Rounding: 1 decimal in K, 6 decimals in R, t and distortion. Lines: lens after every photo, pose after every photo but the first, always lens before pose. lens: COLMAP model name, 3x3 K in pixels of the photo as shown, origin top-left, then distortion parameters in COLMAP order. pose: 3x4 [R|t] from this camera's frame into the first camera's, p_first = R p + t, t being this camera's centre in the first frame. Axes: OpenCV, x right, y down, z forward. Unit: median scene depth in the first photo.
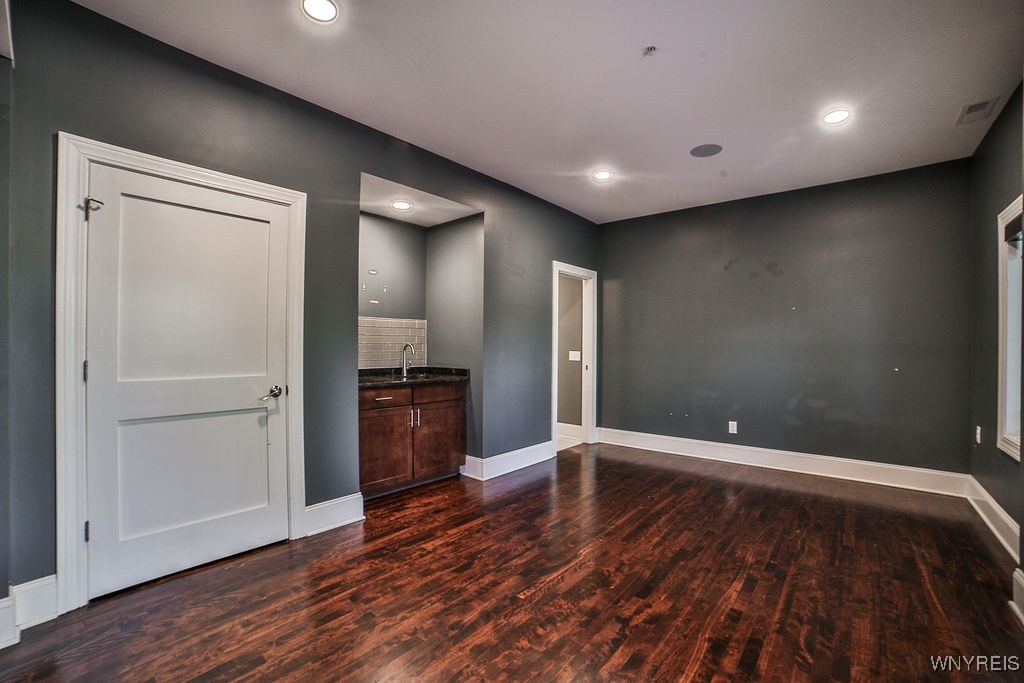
lens RADIAL K [[431.6, 0, 516.7], [0, 431.6, 345.4], [0, 0, 1]] dist [-0.099212, 0.033643]
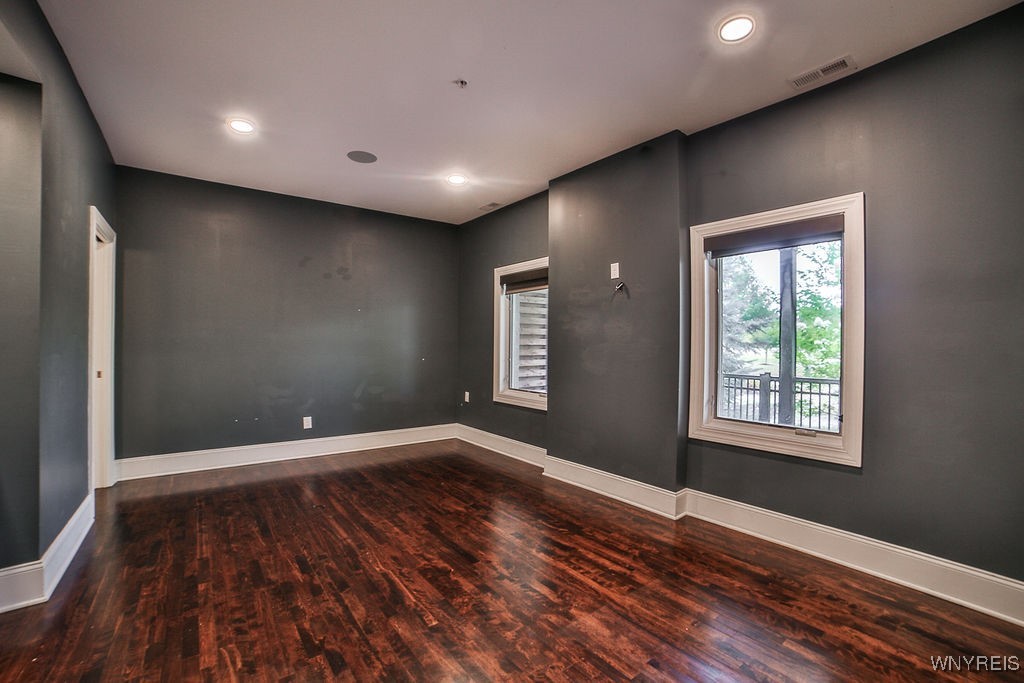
lens RADIAL K [[431.6, 0, 516.7], [0, 431.6, 345.4], [0, 0, 1]] dist [-0.099212, 0.033643]
pose [[0.218566, -0.005349, 0.975807, -0.584512], [-0.006882, 0.999952, 0.007023, -0.003615], [-0.975798, -0.008251, 0.218519, 0.454795]]
